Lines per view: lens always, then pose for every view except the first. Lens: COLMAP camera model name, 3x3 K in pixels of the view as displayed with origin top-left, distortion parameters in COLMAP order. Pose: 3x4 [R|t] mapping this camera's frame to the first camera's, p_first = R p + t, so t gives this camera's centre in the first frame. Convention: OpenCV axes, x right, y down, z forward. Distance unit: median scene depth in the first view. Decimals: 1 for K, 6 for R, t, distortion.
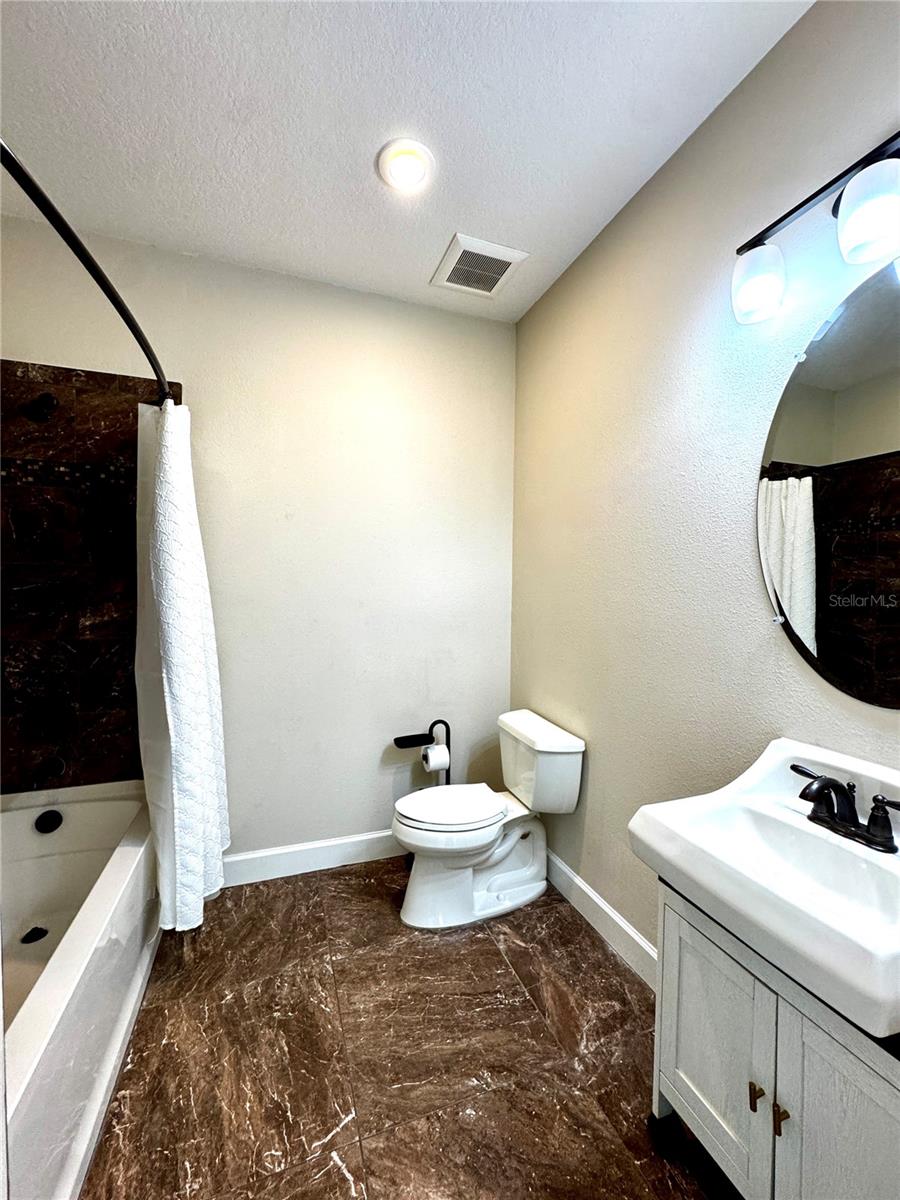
lens RADIAL K [[481.3, 0, 450.9], [0, 481.3, 599.1], [0, 0, 1]] dist [-0.003352, -0.000105]
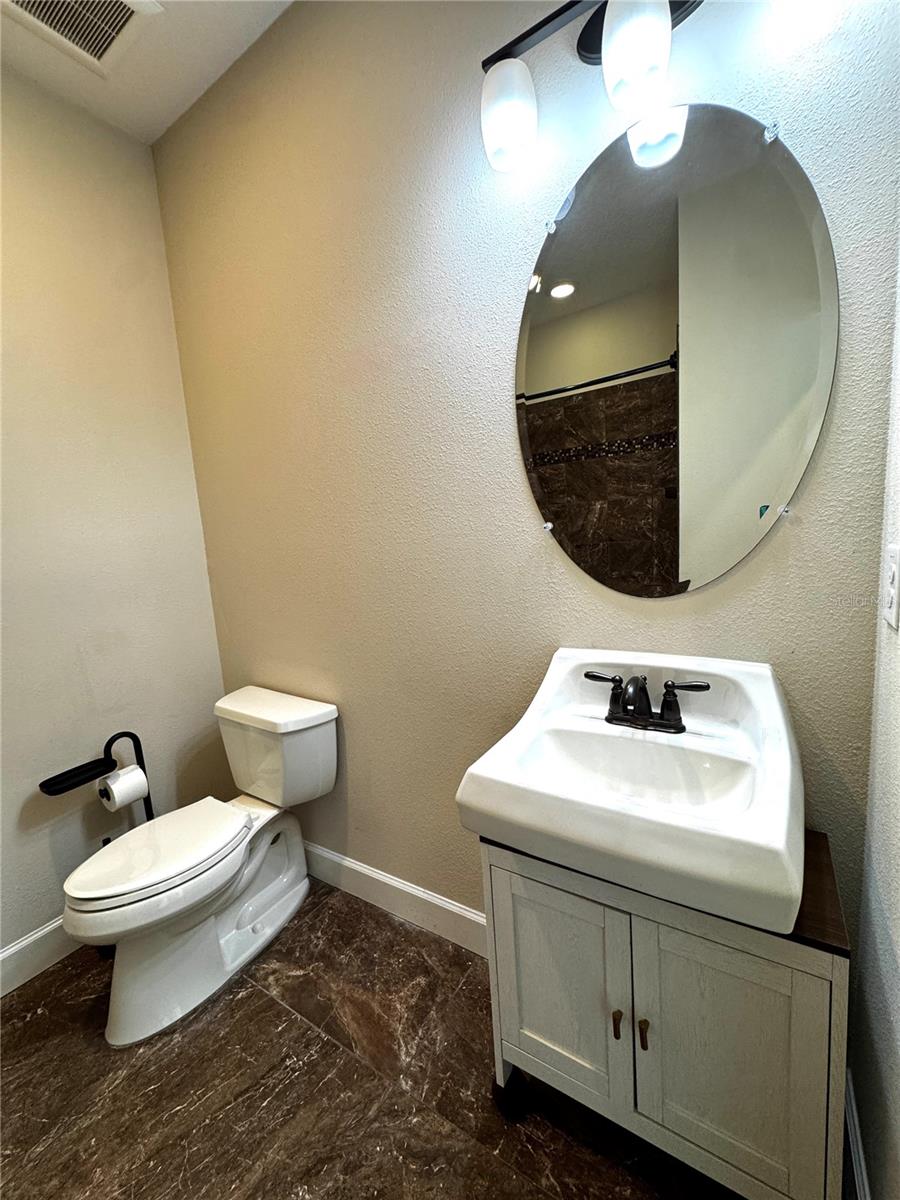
lens RADIAL K [[481.3, 0, 450.9], [0, 481.3, 599.1], [0, 0, 1]] dist [-0.003352, -0.000105]
pose [[0.796185, -0.146118, 0.587145, -0.036123], [0.093771, 0.988476, 0.118837, 0.045855], [-0.597743, -0.039559, 0.800711, 0.301880]]
